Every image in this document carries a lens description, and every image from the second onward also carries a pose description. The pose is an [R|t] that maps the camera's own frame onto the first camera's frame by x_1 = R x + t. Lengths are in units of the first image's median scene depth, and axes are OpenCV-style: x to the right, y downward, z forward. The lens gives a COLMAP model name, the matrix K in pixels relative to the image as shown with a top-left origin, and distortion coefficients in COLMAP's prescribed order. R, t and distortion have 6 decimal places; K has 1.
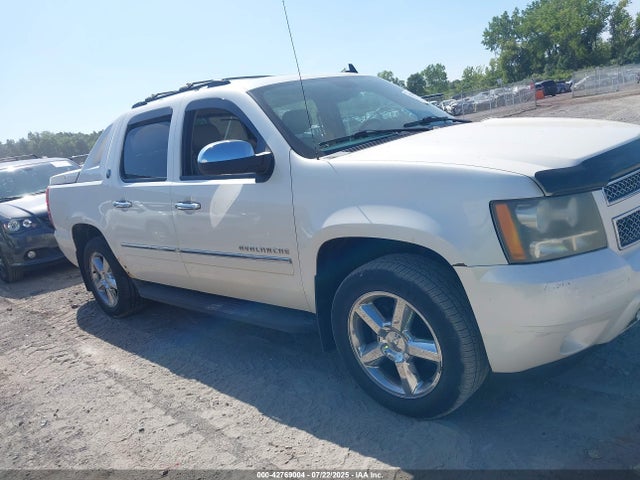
lens RADIAL K [[489.6, 0, 320.0], [0, 489.6, 240.0], [0, 0, 1]] dist [0.052137, -0.054036]
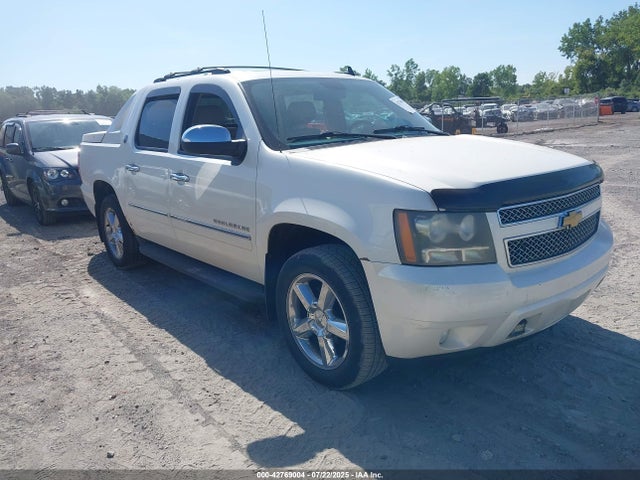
lens RADIAL K [[489.6, 0, 320.0], [0, 489.6, 240.0], [0, 0, 1]] dist [0.052137, -0.054036]
pose [[0.986648, 0.143612, -0.076819, 0.177653], [-0.141382, 0.989380, 0.033743, -0.012583], [0.080849, -0.022432, 0.996474, -0.114077]]
